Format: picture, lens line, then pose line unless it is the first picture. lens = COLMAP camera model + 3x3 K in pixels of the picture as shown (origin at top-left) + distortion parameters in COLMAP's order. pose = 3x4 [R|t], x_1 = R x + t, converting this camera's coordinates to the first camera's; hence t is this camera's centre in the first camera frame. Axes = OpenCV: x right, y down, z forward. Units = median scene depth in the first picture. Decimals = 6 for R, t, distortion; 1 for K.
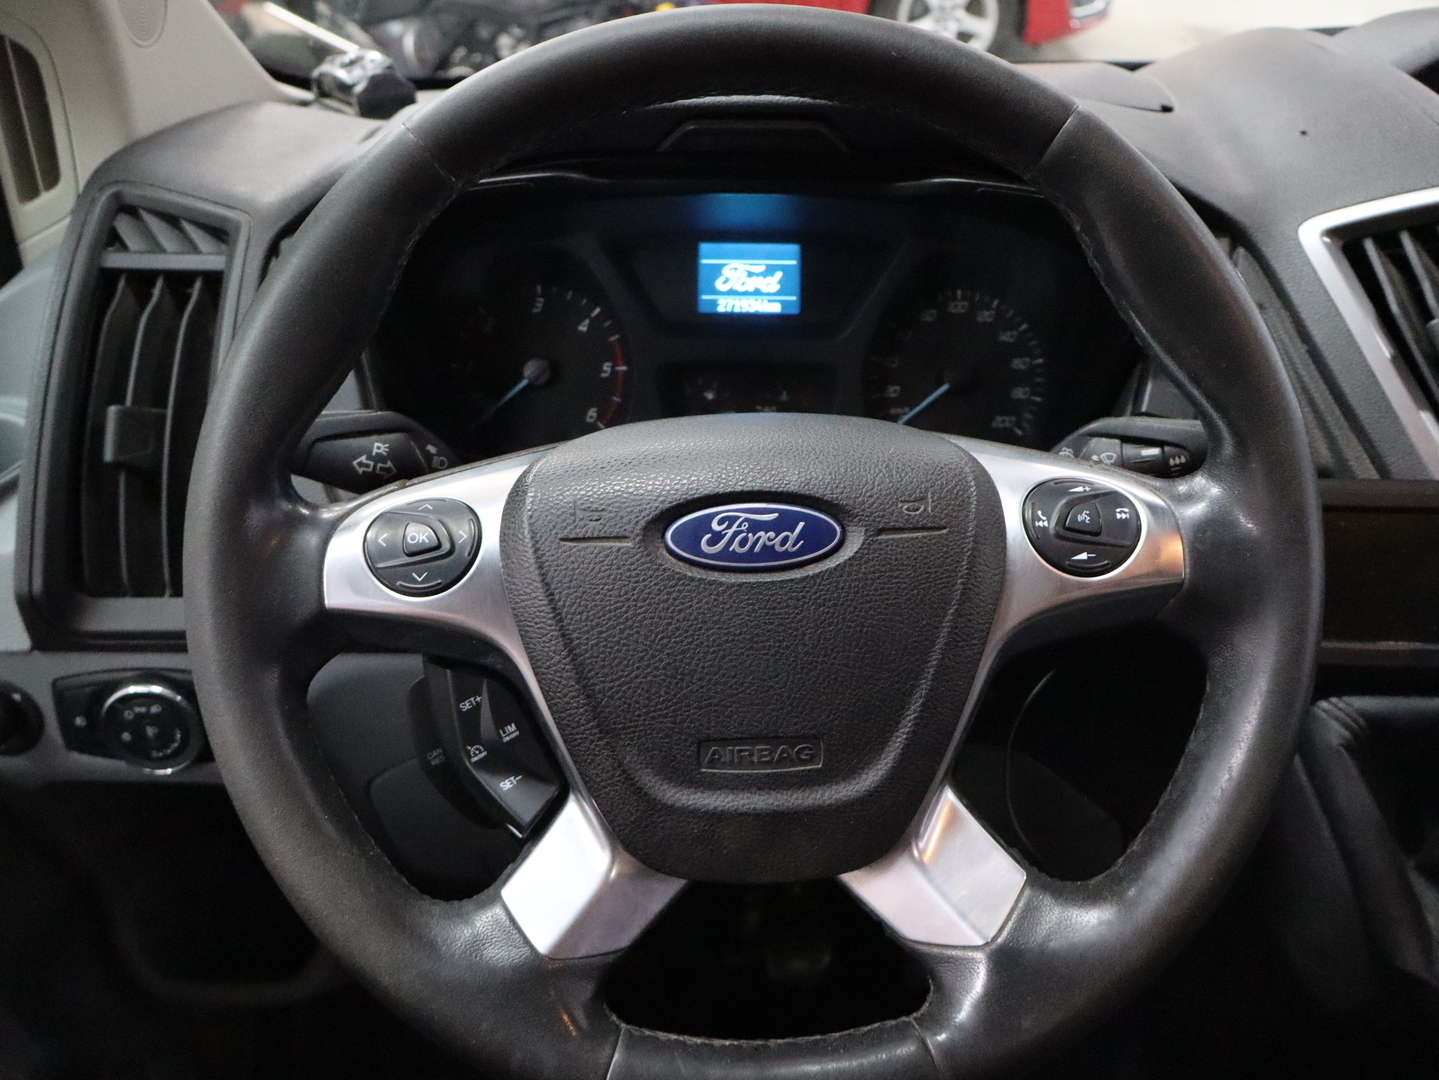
lens RADIAL K [[1331.5, 0, 721.6], [0, 1331.5, 539.0], [0, 0, 1]] dist [-0.012555, 0.000000]
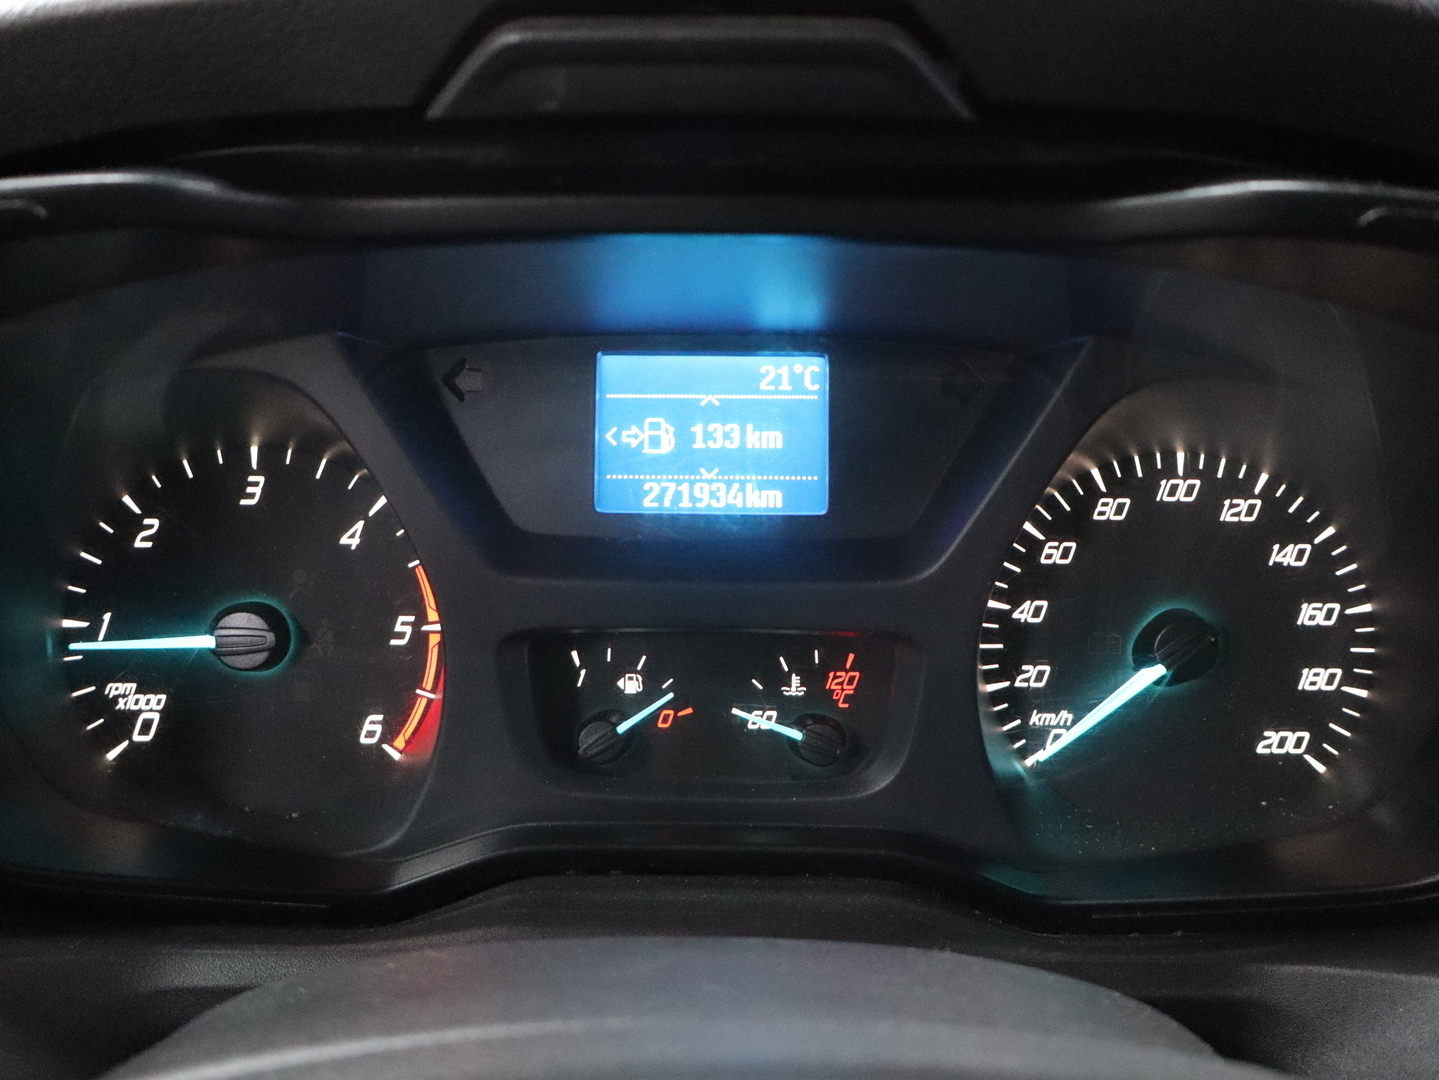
lens RADIAL K [[1331.5, 0, 713.9], [0, 1331.5, 535.6], [0, 0, 1]] dist [-0.012555, 0.000000]
pose [[0.999891, -0.004195, -0.014169, 0.027164], [0.003383, 0.998376, -0.056870, -0.137263], [0.014385, 0.056816, 0.998281, 0.562043]]
